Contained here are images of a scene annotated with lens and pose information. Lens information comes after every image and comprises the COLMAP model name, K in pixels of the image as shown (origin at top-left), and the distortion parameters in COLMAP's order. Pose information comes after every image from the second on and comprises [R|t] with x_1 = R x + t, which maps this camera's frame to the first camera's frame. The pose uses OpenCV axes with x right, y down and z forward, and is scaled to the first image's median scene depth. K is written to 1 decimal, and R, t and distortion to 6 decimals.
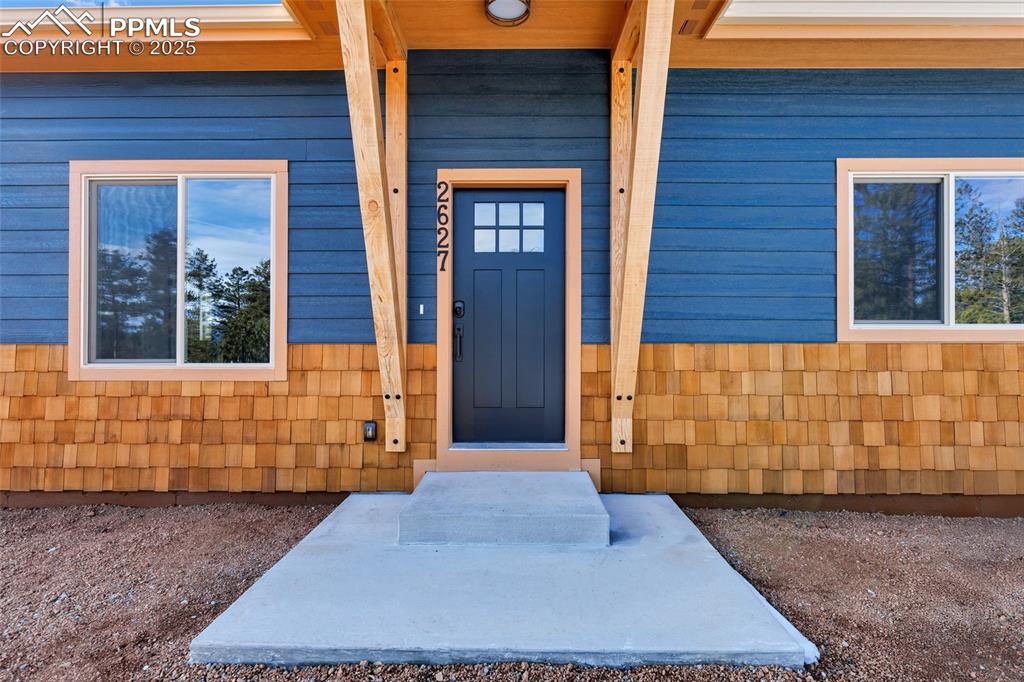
lens RADIAL K [[489.5, 0, 520.0], [0, 489.5, 346.4], [0, 0, 1]] dist [-0.000756, -0.001474]
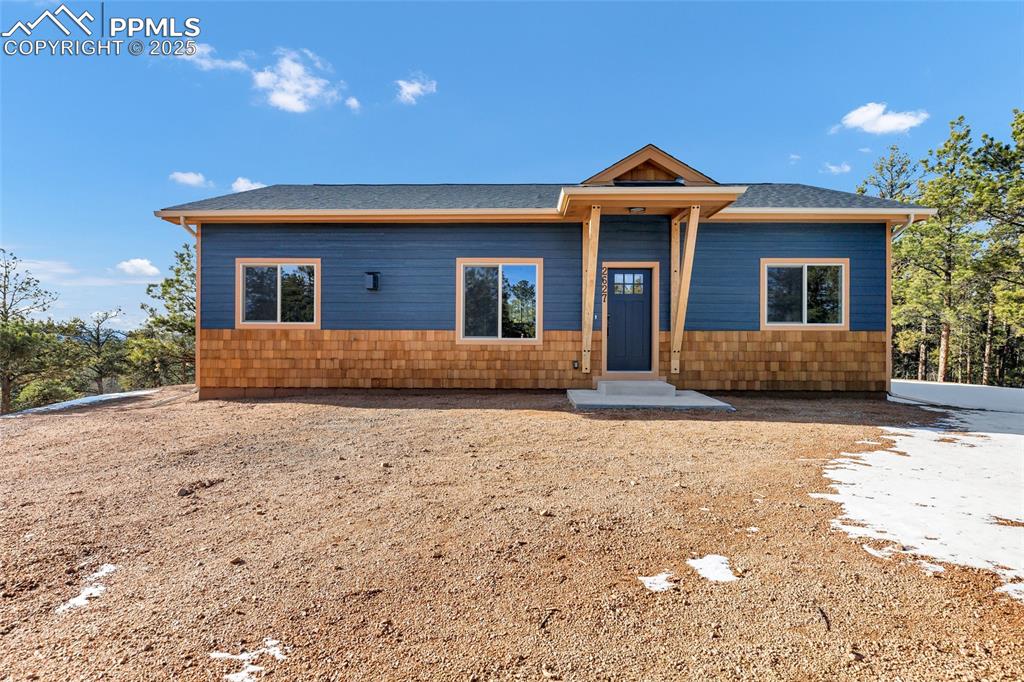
lens RADIAL K [[489.5, 0, 501.7], [0, 489.5, 339.7], [0, 0, 1]] dist [-0.000756, -0.001474]
pose [[0.999906, 0.003773, -0.013209, -0.657690], [-0.003809, 0.999989, -0.002734, 0.050908], [0.013199, 0.002784, 0.999909, -1.551990]]
